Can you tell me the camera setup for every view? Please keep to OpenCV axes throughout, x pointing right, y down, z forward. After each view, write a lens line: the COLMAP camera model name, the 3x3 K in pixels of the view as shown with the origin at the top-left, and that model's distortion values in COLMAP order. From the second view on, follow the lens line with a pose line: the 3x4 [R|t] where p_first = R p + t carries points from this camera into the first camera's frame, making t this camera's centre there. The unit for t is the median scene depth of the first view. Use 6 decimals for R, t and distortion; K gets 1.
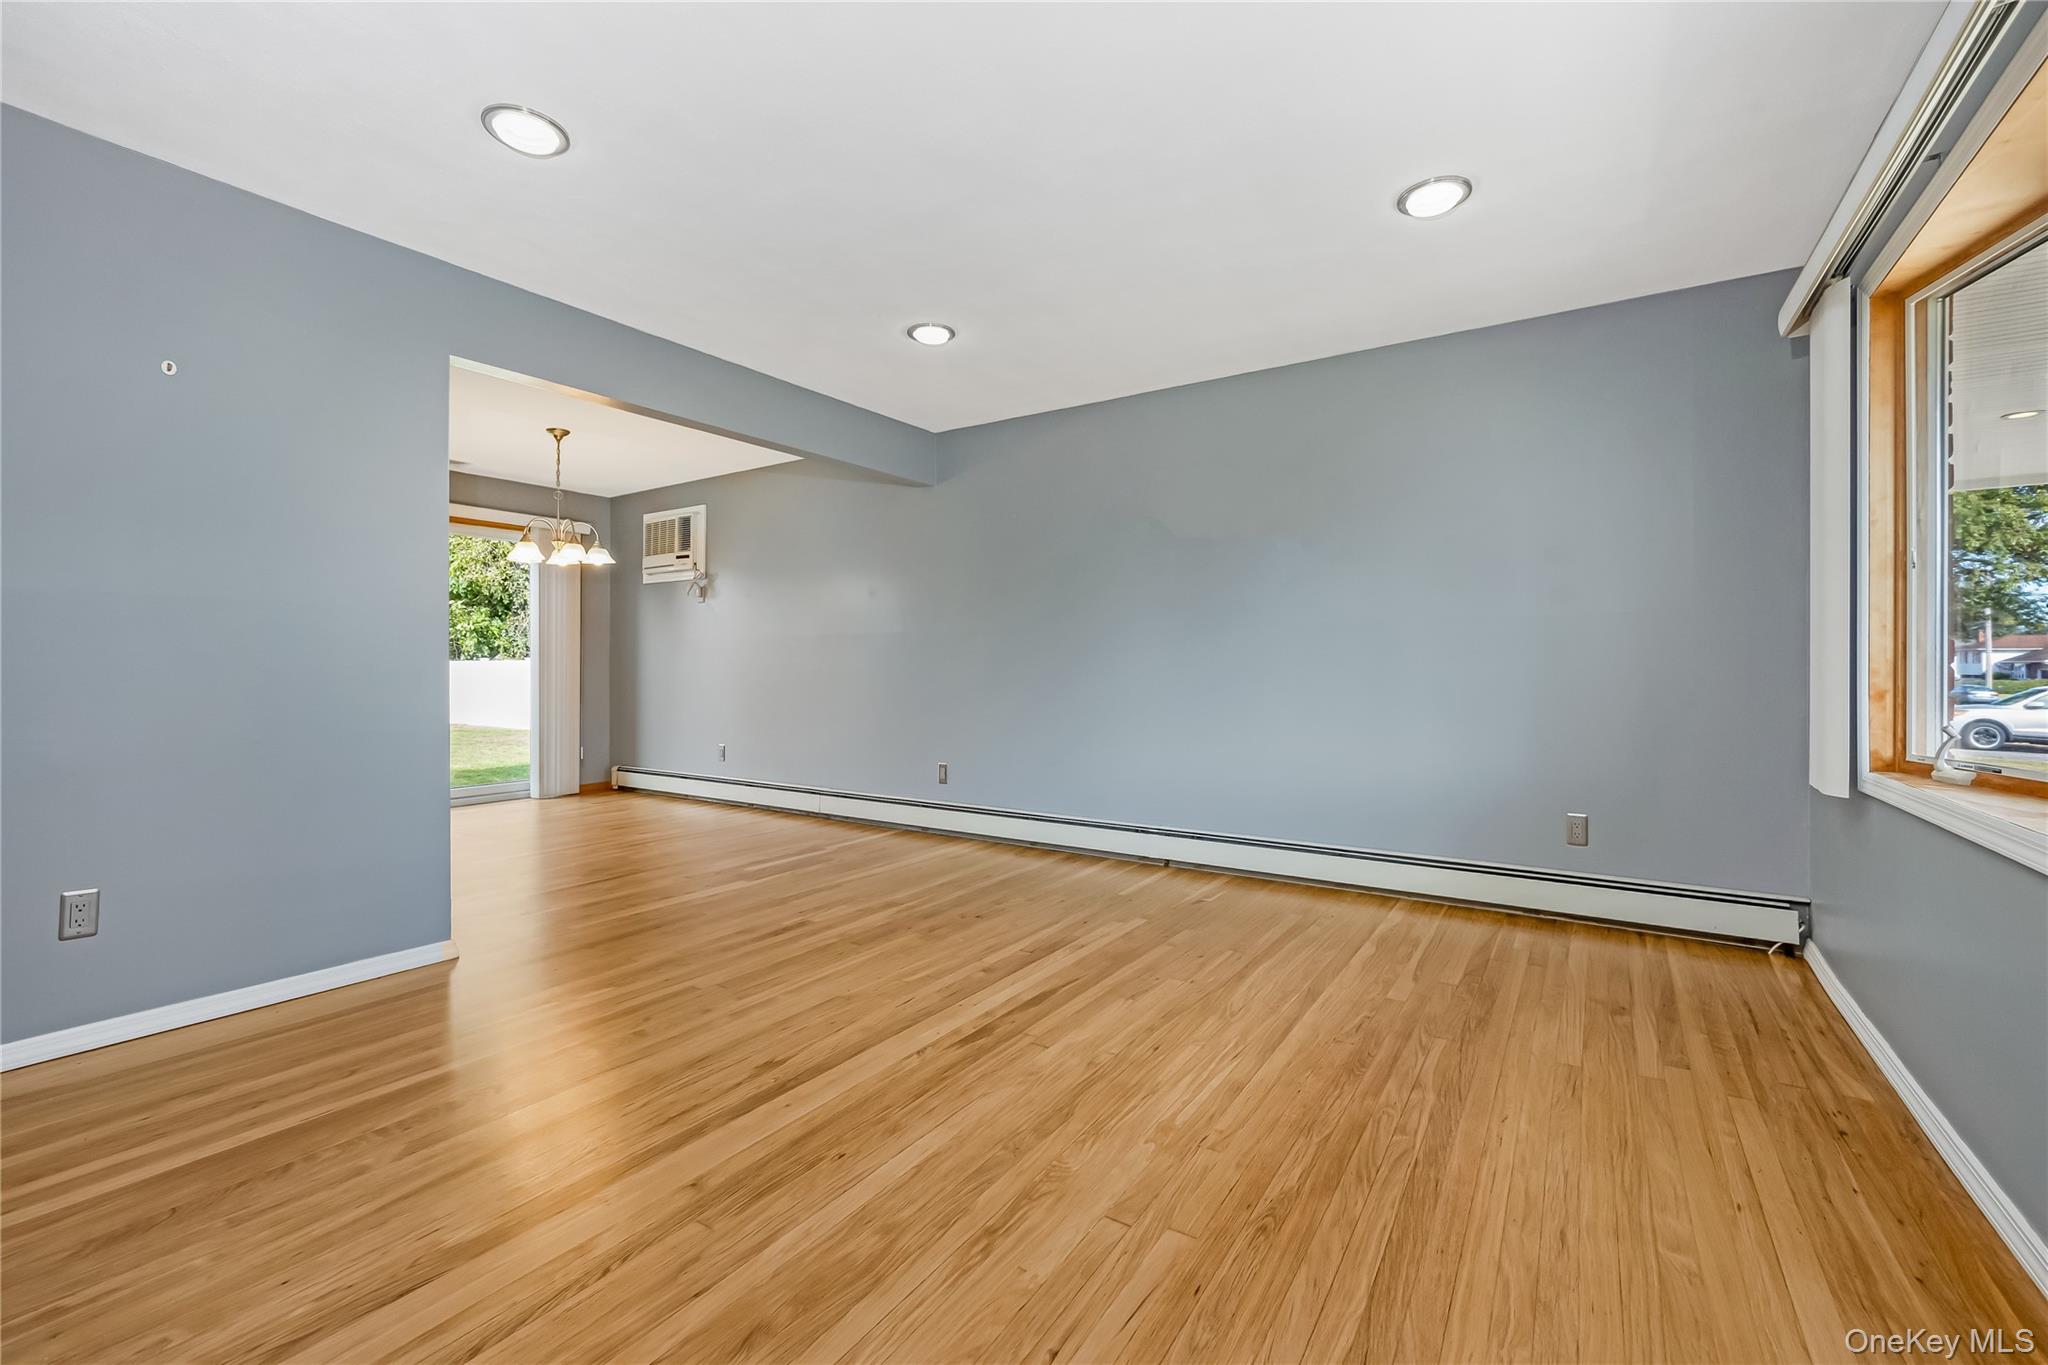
lens RADIAL K [[856.3, 0, 1018.3], [0, 856.3, 670.4], [0, 0, 1]] dist [-0.000170, -0.000104]
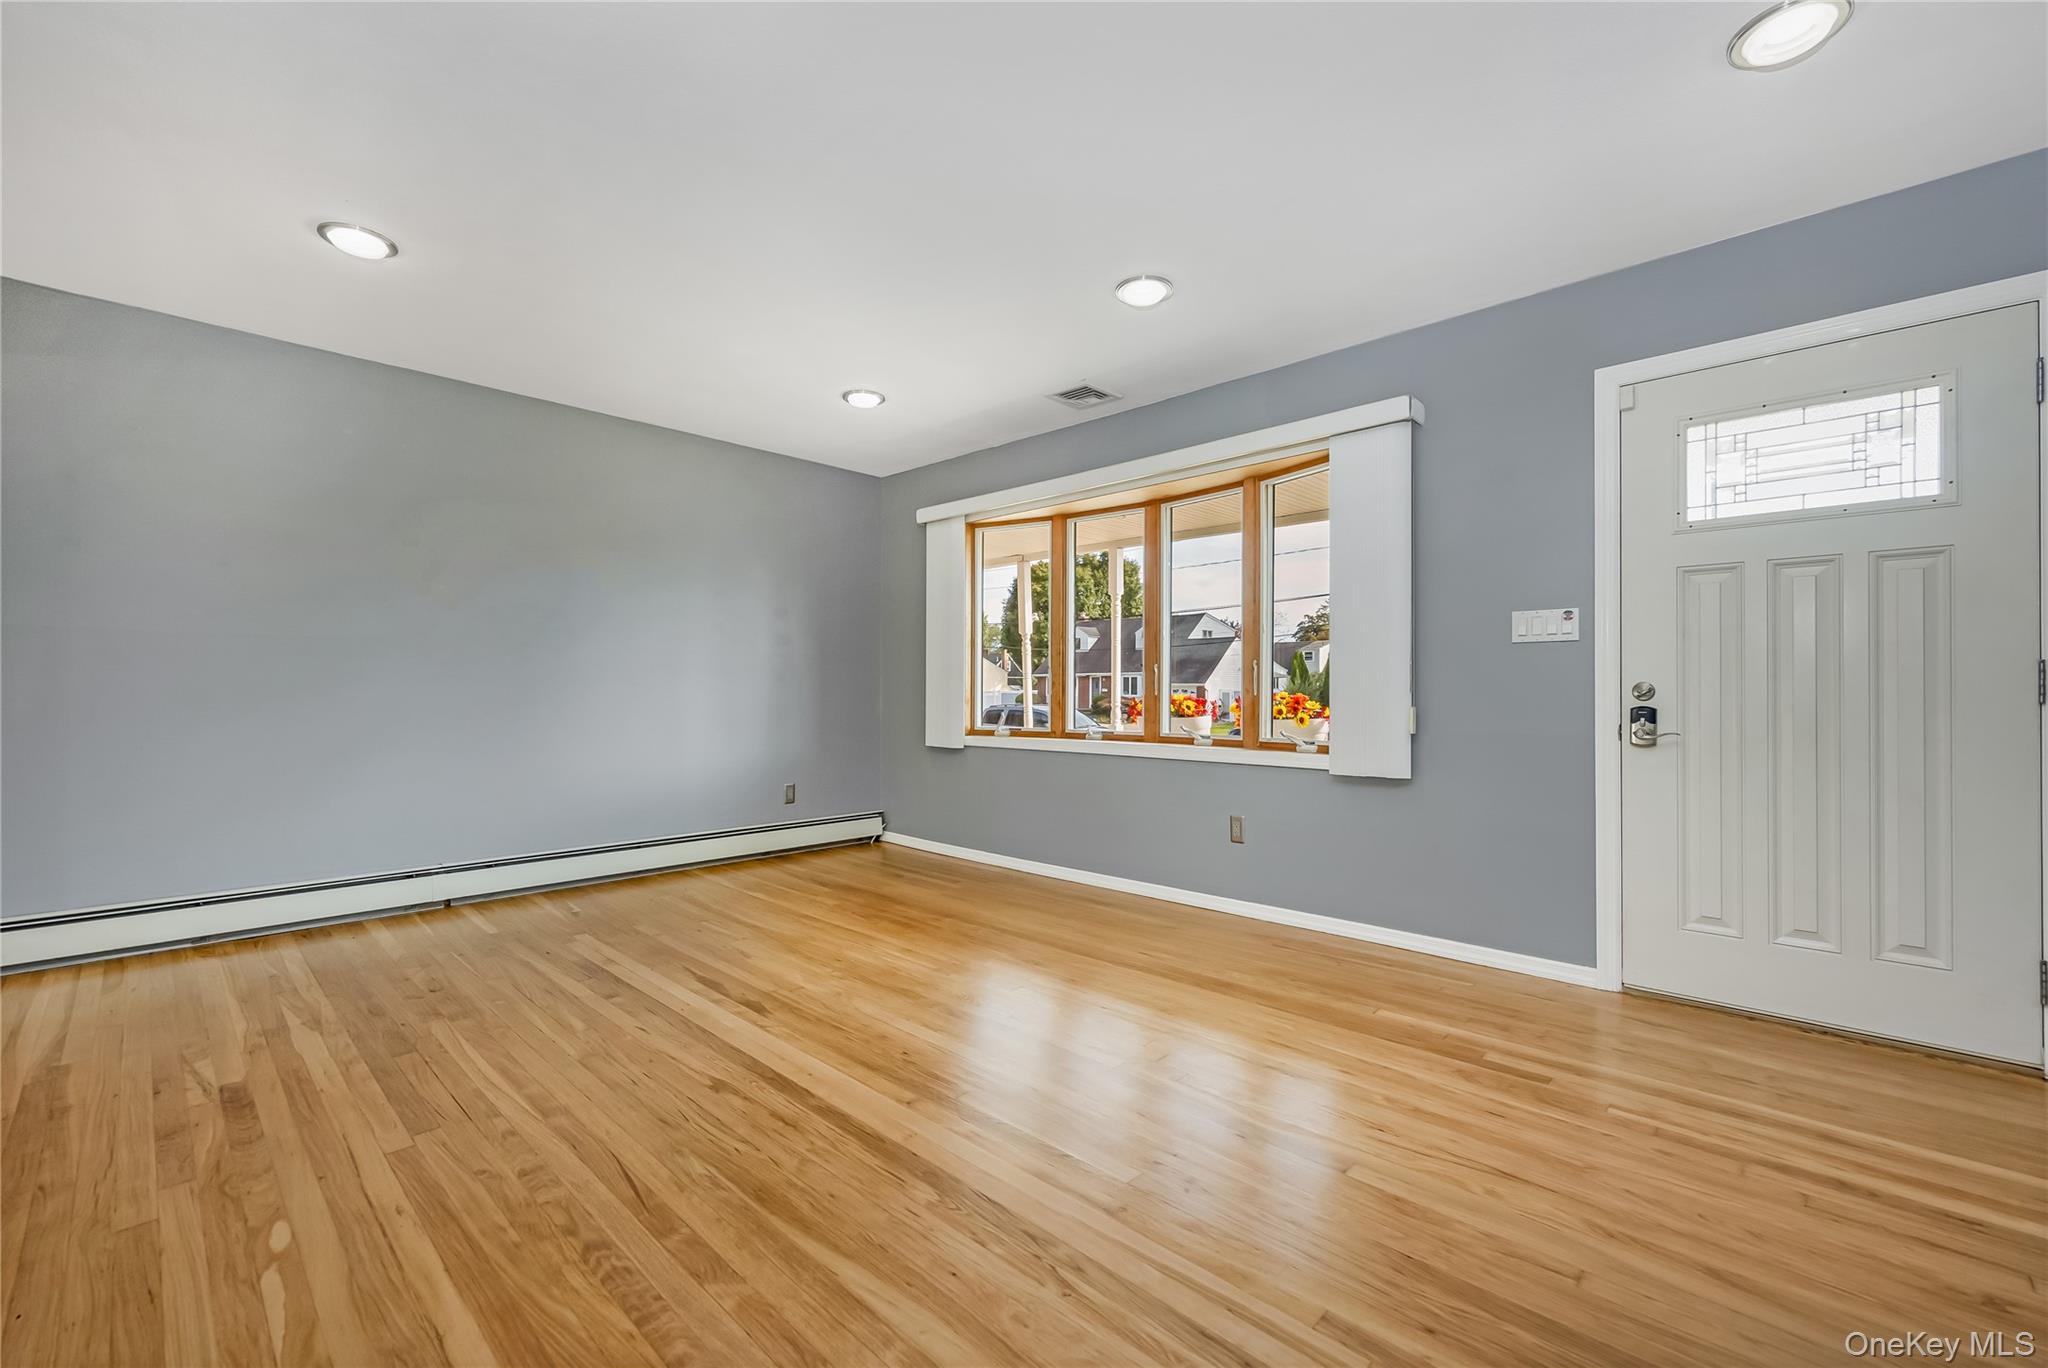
lens RADIAL K [[846.0, 0, 1032.9], [0, 846.0, 687.7], [0, 0, 1]] dist [0.000716, -0.000264]
pose [[0.168723, 0.002302, 0.985661, -0.756754], [0.002717, 0.999992, -0.002800, -0.000197], [-0.985660, 0.003150, 0.168716, 0.295547]]
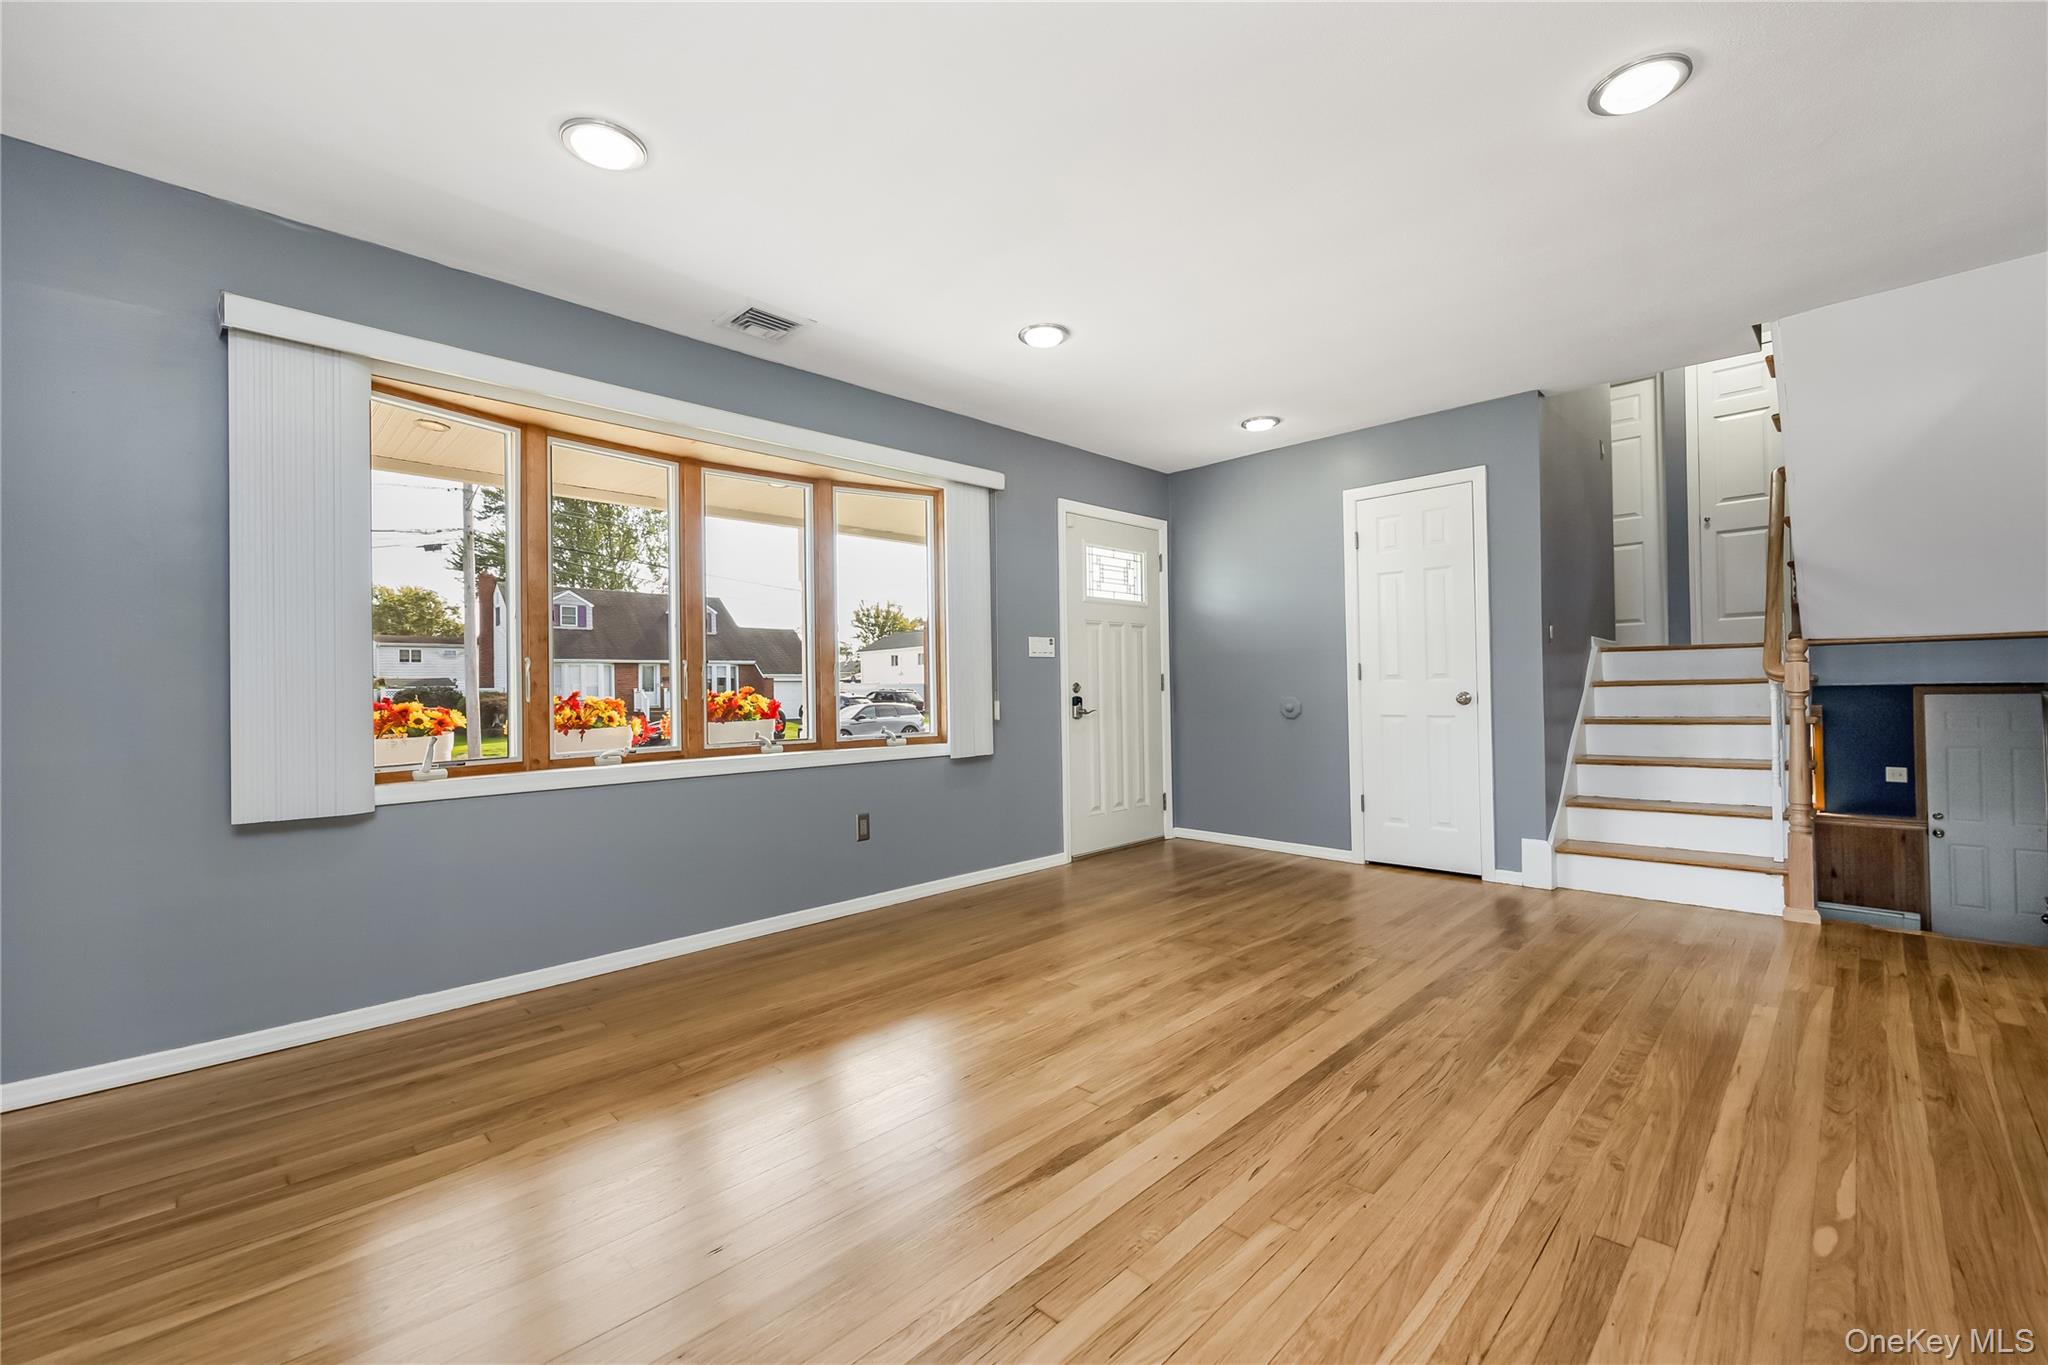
lens RADIAL K [[858.5, 0, 1024.0], [0, 858.5, 682.5], [0, 0, 1]] dist [0.003666, -0.000130]
pose [[-0.982931, 0.016208, 0.183259, -0.059451], [0.015970, 0.999869, -0.002775, -0.003289], [-0.183280, 0.000199, -0.983061, 1.280477]]
